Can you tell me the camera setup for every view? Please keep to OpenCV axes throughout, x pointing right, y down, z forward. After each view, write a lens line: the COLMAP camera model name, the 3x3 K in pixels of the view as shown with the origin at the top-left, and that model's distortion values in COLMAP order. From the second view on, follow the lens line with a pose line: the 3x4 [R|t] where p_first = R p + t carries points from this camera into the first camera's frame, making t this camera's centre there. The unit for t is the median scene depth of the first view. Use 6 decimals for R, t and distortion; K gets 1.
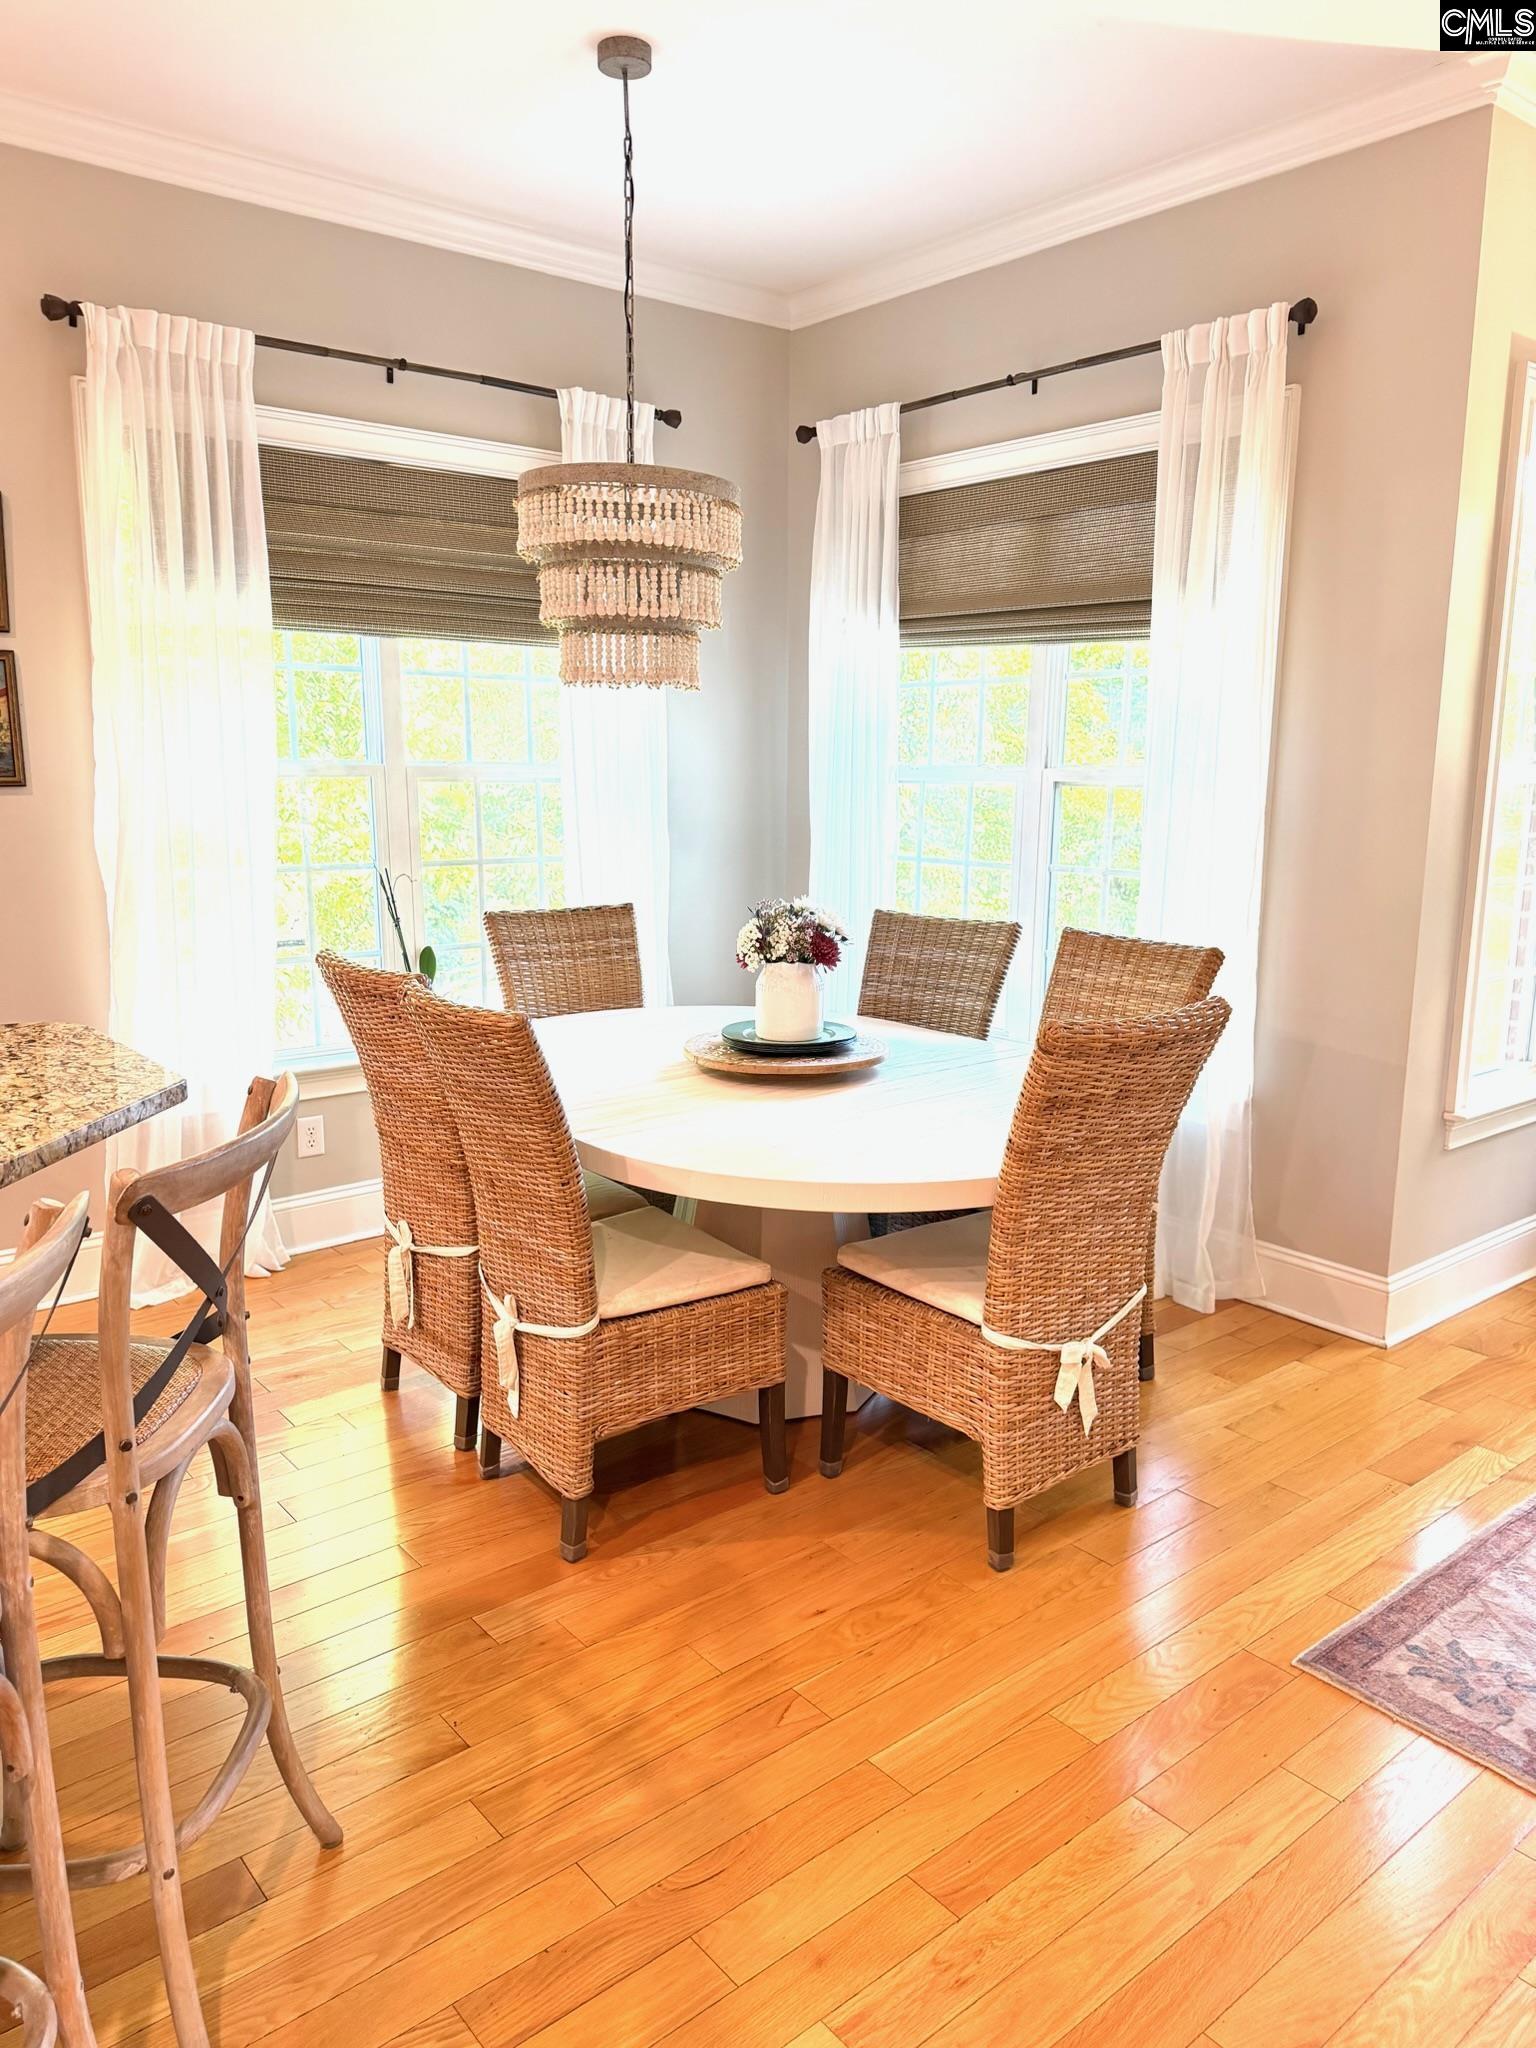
lens RADIAL K [[1458.0, 0, 755.8], [0, 1458.0, 1023.3], [0, 0, 1]] dist [-0.002906, -0.013115]
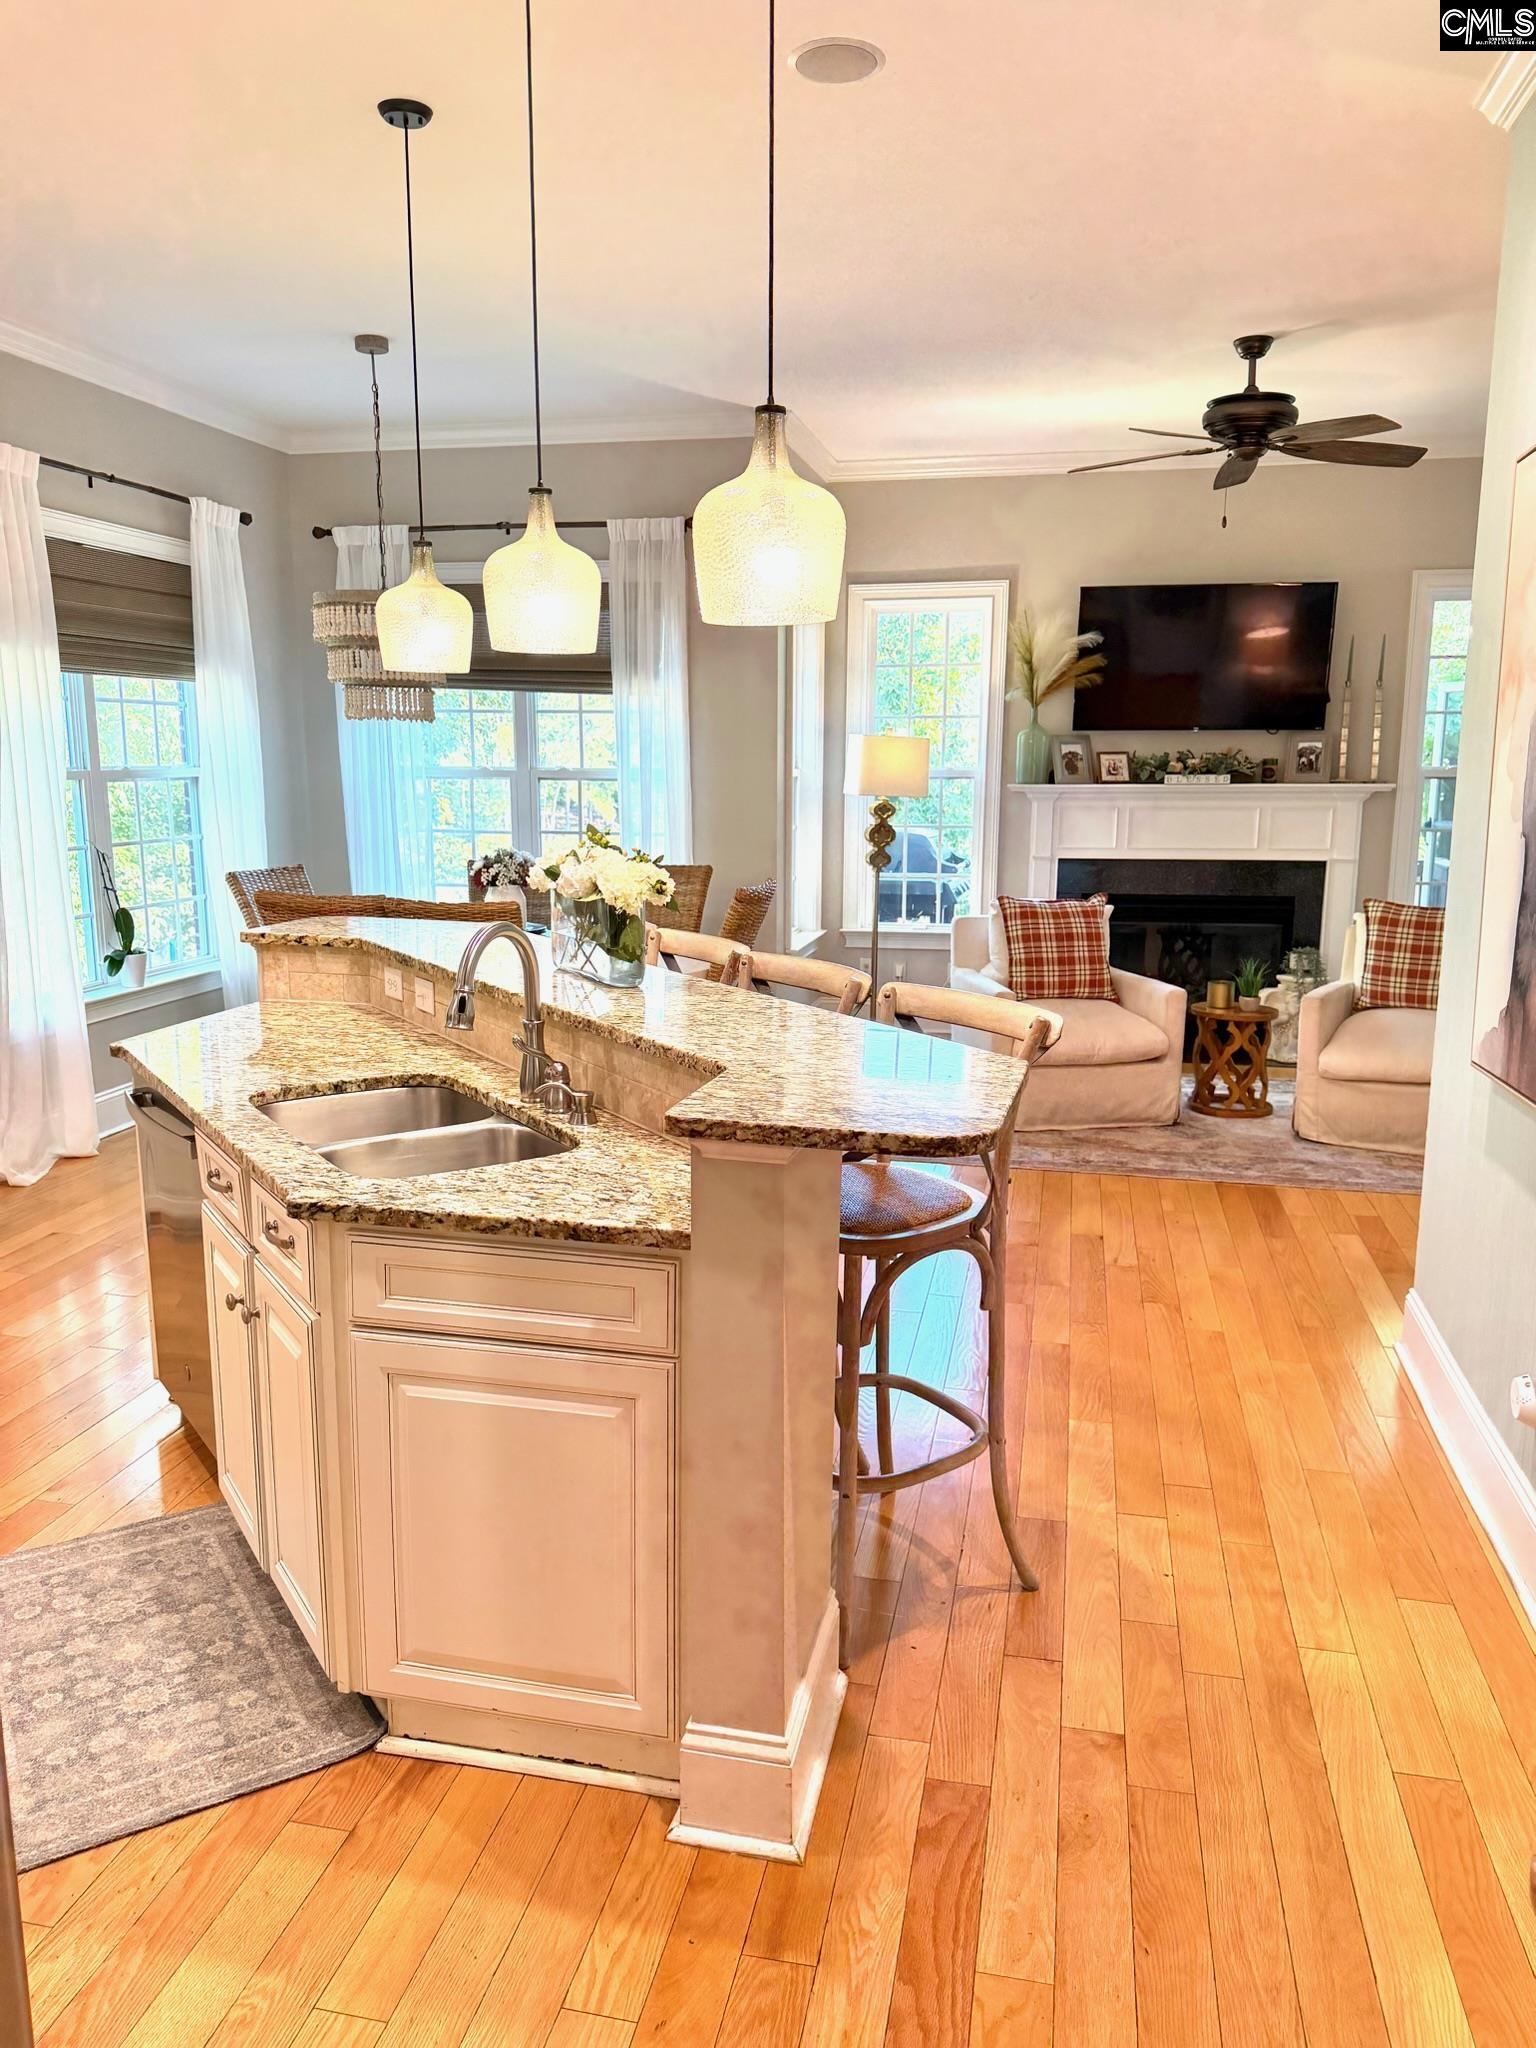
lens RADIAL K [[1458.0, 0, 771.9], [0, 1458.0, 1021.1], [0, 0, 1]] dist [-0.002906, -0.013115]
pose [[0.777987, -0.118077, 0.617085, -0.665715], [0.113027, 0.992460, 0.047405, 0.059019], [-0.618030, 0.032867, 0.785467, -0.441072]]
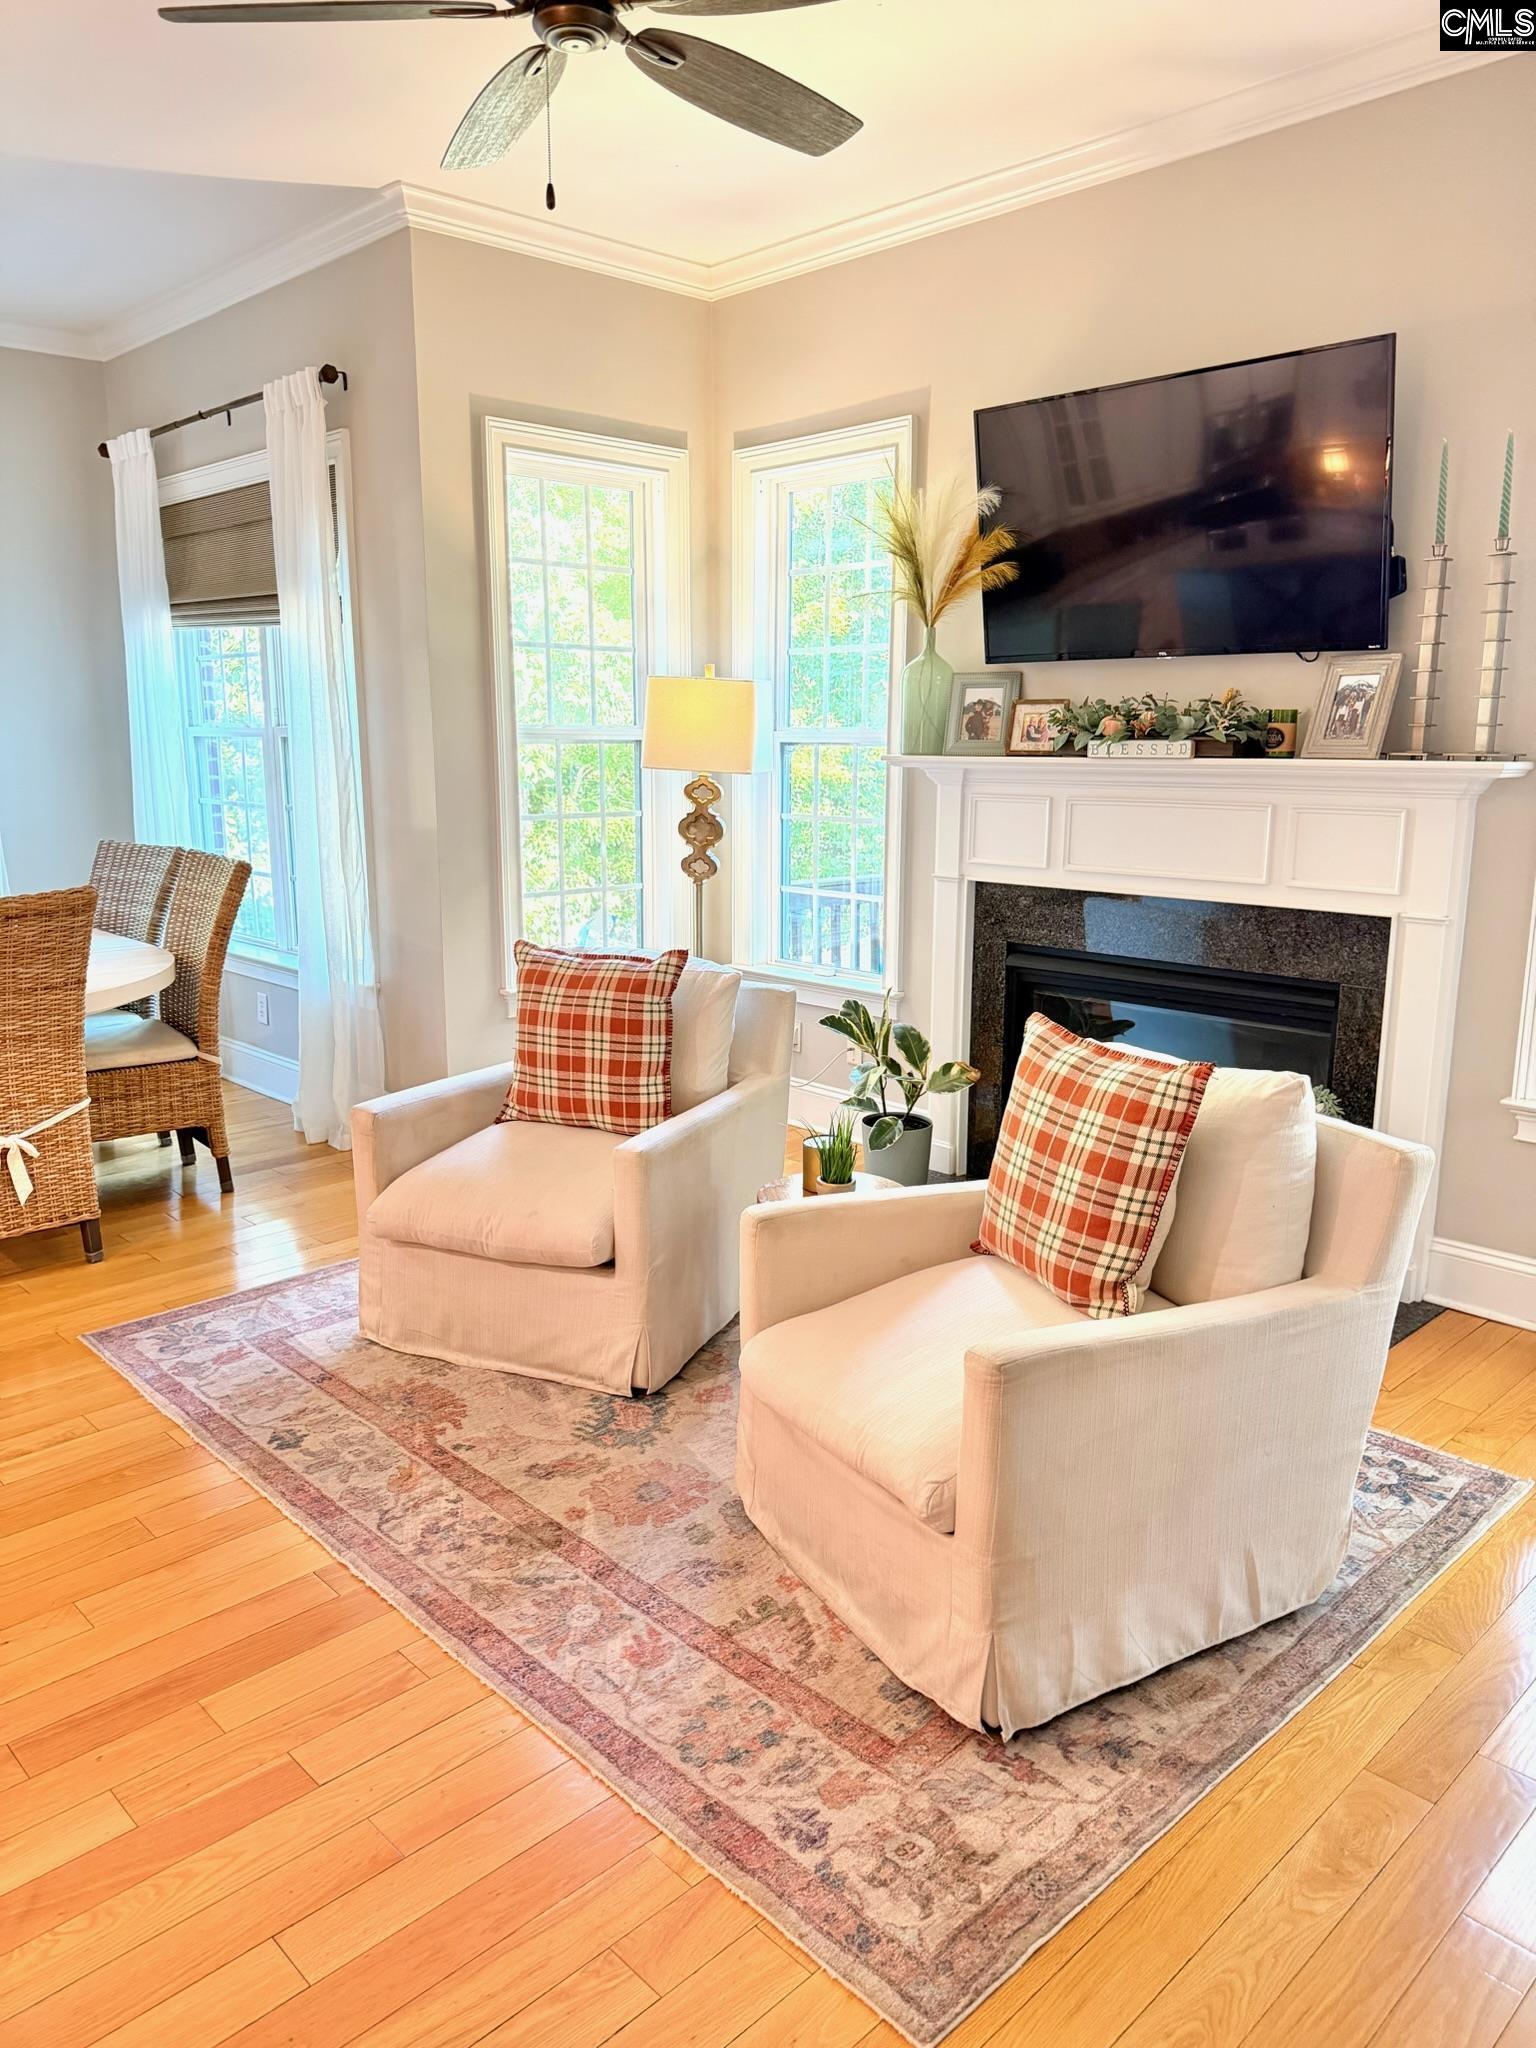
lens RADIAL K [[1458.0, 0, 767.2], [0, 1458.0, 1024.7], [0, 0, 1]] dist [-0.002906, -0.013115]
pose [[0.996284, -0.024250, 0.082648, 0.562549], [0.021852, 0.999317, 0.029797, 0.055934], [-0.083314, -0.027881, 0.996133, -0.308630]]
